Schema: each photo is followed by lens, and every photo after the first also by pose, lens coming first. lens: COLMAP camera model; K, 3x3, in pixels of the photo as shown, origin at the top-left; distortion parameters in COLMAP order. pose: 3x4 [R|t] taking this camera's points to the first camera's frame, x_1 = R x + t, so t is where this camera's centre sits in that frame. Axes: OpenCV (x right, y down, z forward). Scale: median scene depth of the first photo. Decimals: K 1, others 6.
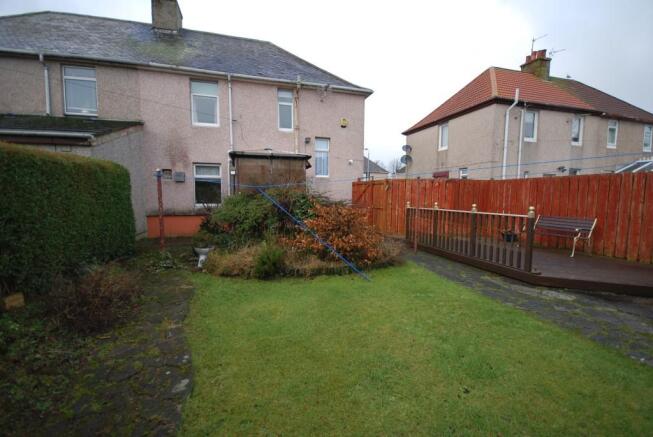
lens RADIAL K [[280.6, 0, 326.5], [0, 280.6, 218.5], [0, 0, 1]] dist [0.000749, -0.013209]
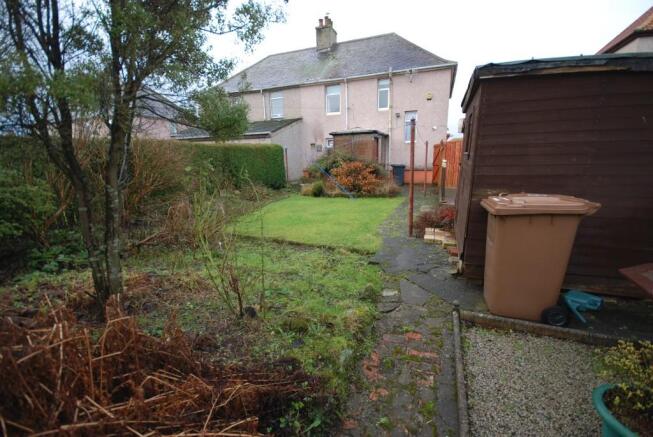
lens RADIAL K [[280.6, 0, 326.5], [0, 280.6, 218.5], [0, 0, 1]] dist [0.000749, -0.013209]
pose [[0.774333, 0.109312, -0.623265, 0.619411], [-0.029619, 0.990147, 0.136860, 0.042306], [0.632085, -0.087515, 0.769942, -0.323021]]
